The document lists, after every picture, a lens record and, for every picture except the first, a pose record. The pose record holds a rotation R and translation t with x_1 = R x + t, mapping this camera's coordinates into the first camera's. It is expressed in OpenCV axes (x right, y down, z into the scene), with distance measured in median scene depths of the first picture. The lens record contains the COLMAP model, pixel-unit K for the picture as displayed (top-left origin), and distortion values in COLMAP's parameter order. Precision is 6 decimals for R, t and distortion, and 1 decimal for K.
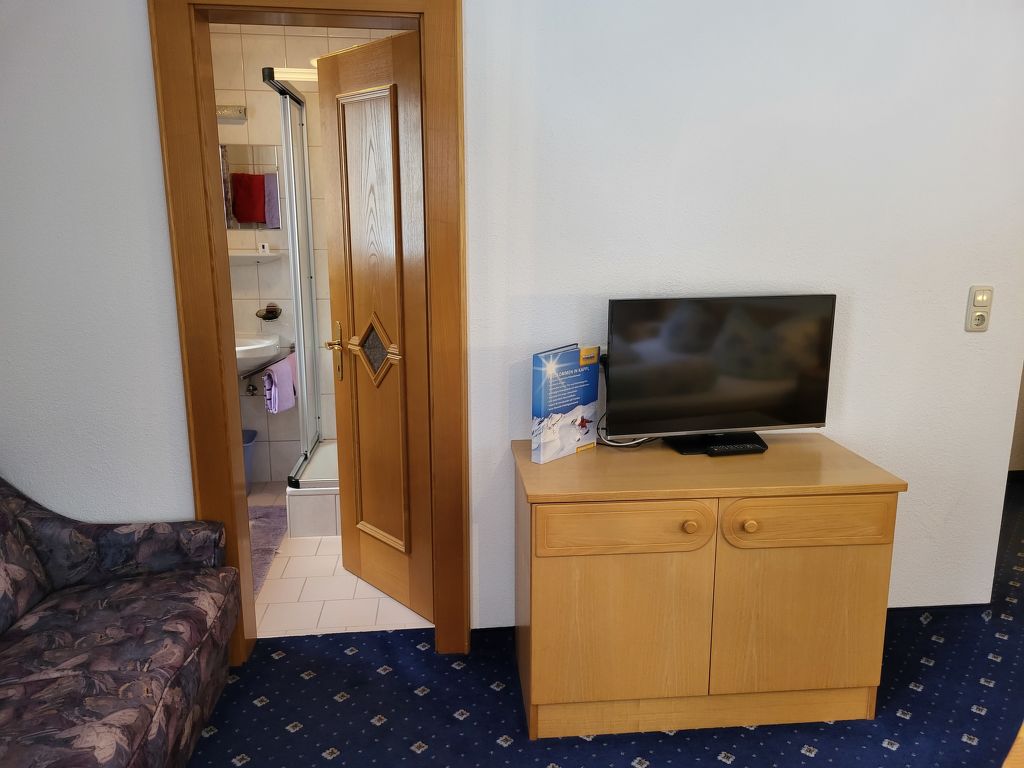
lens RADIAL K [[777.8, 0, 512.0], [0, 777.8, 384.0], [0, 0, 1]] dist [0.064449, -0.052640]
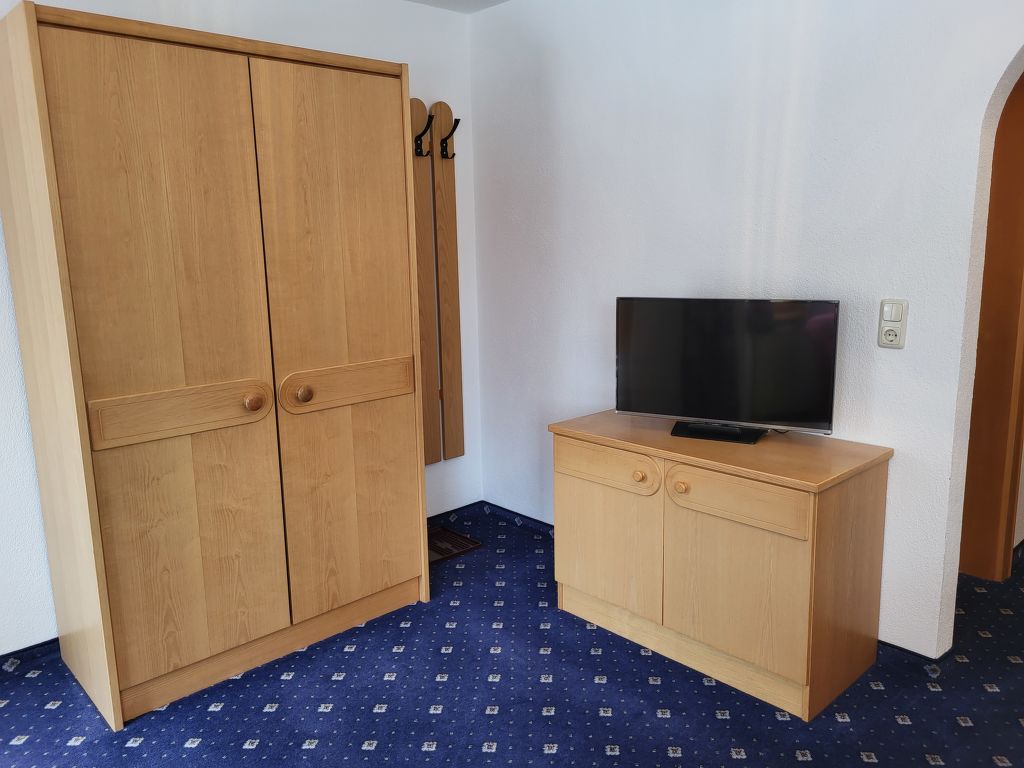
lens RADIAL K [[777.8, 0, 512.0], [0, 777.8, 384.0], [0, 0, 1]] dist [0.064449, -0.052640]
pose [[0.589642, 0.130052, -0.797125, 1.002976], [-0.134860, 0.988949, 0.061590, -0.018359], [0.796326, 0.071185, 0.600664, 0.063711]]
